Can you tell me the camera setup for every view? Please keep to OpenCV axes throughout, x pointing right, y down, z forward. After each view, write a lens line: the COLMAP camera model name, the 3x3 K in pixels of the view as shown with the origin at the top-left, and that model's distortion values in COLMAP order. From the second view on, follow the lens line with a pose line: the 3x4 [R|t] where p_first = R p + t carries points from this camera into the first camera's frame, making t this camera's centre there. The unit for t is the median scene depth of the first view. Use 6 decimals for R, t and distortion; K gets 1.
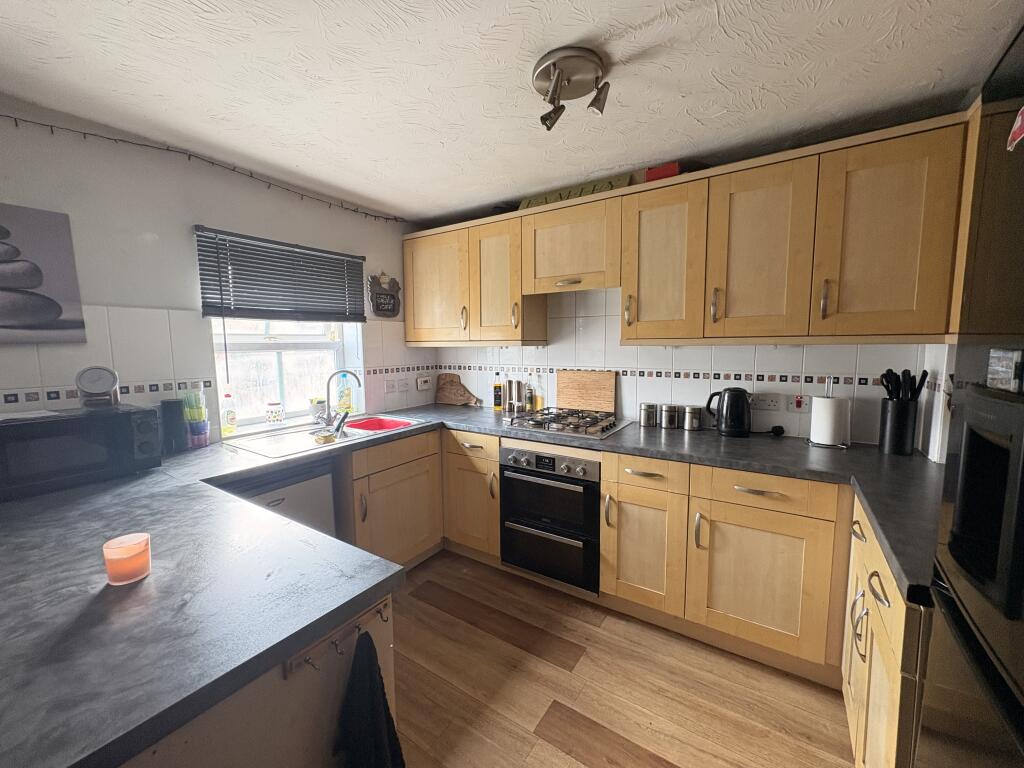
lens RADIAL K [[405.8, 0, 515.2], [0, 405.8, 383.2], [0, 0, 1]] dist [-0.001445, 0.000074]
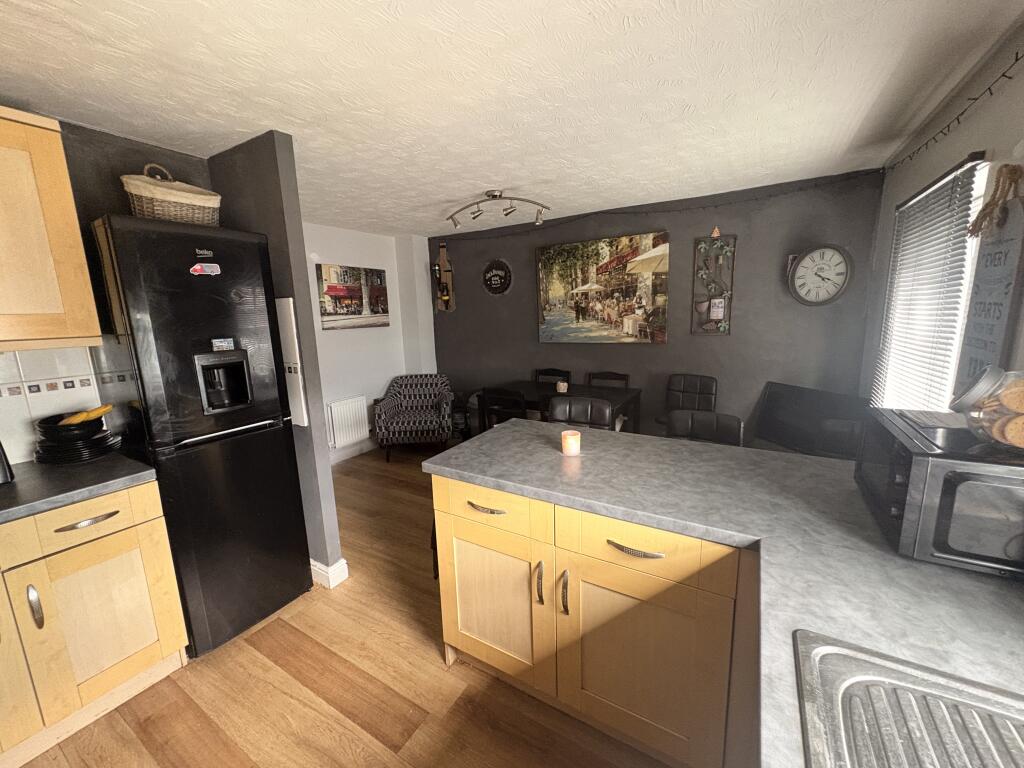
lens RADIAL K [[405.8, 0, 511.7], [0, 405.8, 386.5], [0, 0, 1]] dist [-0.001445, 0.000074]
pose [[-0.998691, 0.042485, -0.028496, -0.373356], [0.032607, 0.957872, 0.285339, -0.192516], [0.039418, 0.284036, -0.958003, 1.526712]]
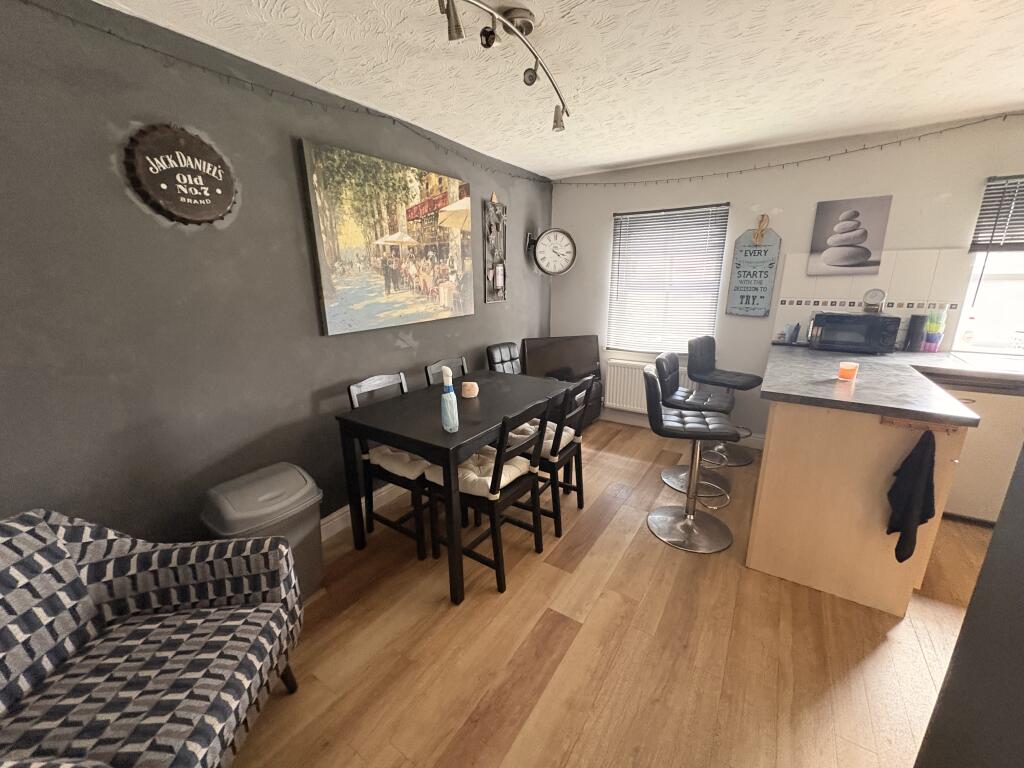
lens RADIAL K [[405.8, 0, 510.7], [0, 405.8, 382.5], [0, 0, 1]] dist [-0.001445, 0.000074]
pose [[-0.012483, 0.259234, -0.965734, 0.729216], [-0.092554, 0.961363, 0.259257, 0.038992], [0.995629, 0.092619, 0.011992, -0.517302]]
